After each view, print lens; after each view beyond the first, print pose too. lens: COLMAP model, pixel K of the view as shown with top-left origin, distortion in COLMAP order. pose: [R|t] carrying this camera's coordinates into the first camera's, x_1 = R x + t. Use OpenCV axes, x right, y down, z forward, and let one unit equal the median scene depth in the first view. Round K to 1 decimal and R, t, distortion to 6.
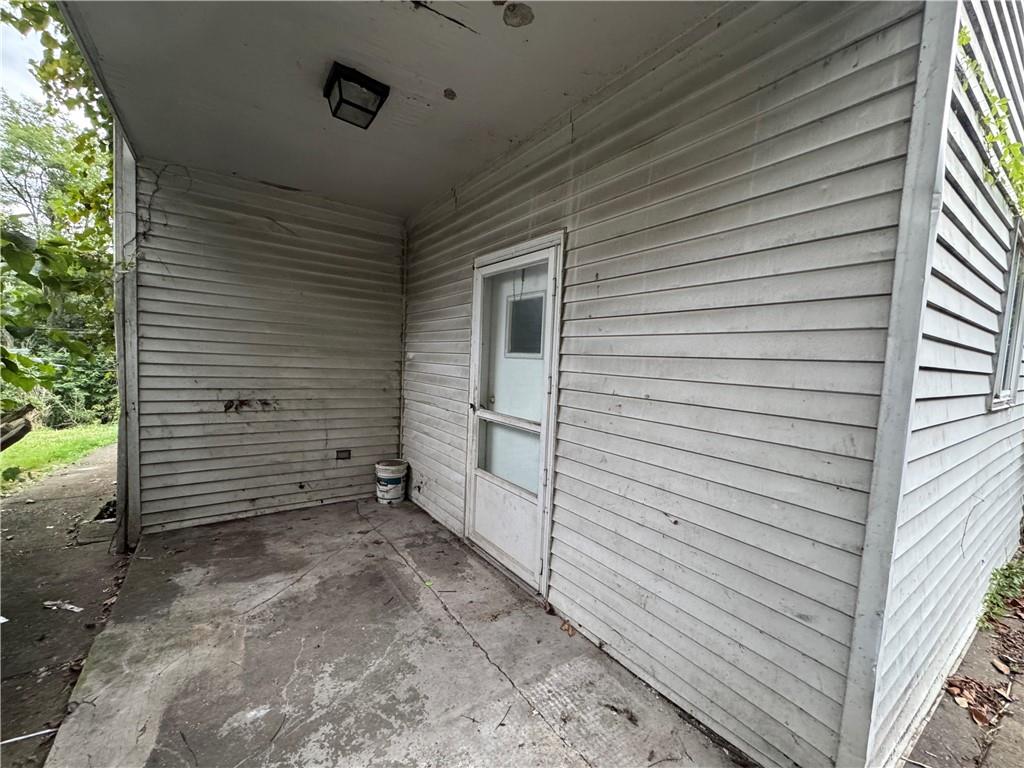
lens RADIAL K [[409.5, 0, 510.4], [0, 409.5, 384.3], [0, 0, 1]] dist [-0.002173, 0.000485]
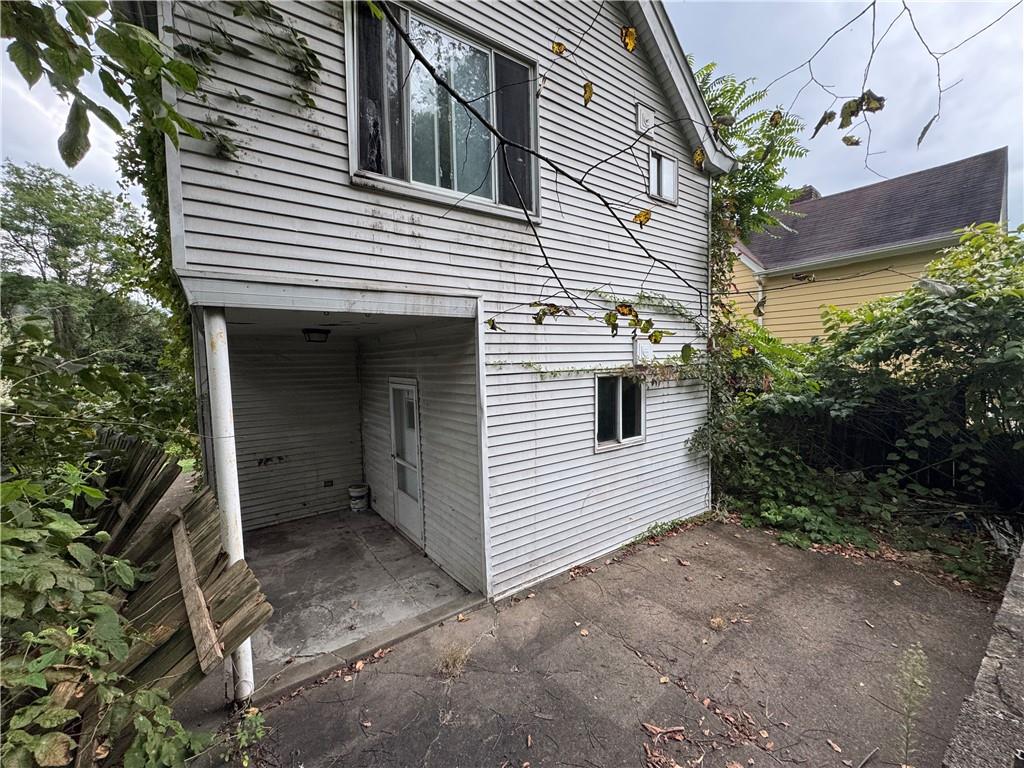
lens RADIAL K [[409.5, 0, 510.4], [0, 409.5, 385.3], [0, 0, 1]] dist [-0.002173, 0.000485]
pose [[0.997685, -0.067838, 0.004857, 0.396214], [0.067836, 0.997696, 0.000564, -0.202283], [-0.004884, -0.000233, 0.999988, -0.758496]]
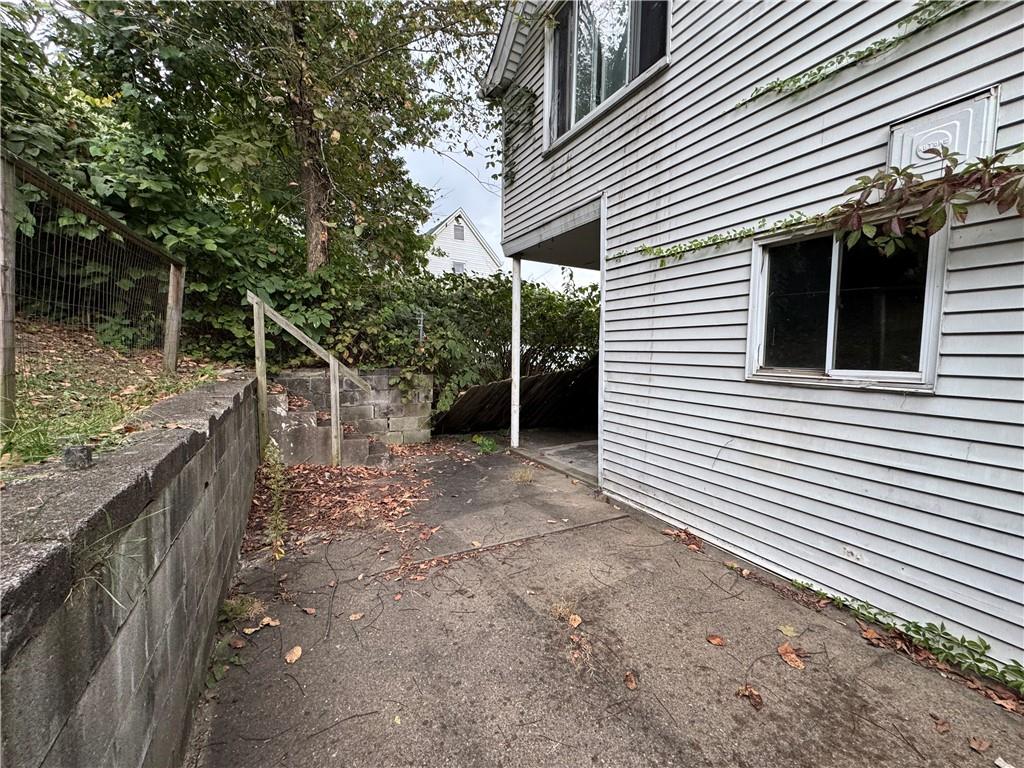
lens RADIAL K [[409.5, 0, 509.3], [0, 409.5, 383.3], [0, 0, 1]] dist [-0.002173, 0.000485]
pose [[-0.113305, 0.038676, -0.992807, 1.459883], [-0.076236, 0.995958, 0.047500, 0.034786], [0.990631, 0.081069, -0.109898, 0.176700]]
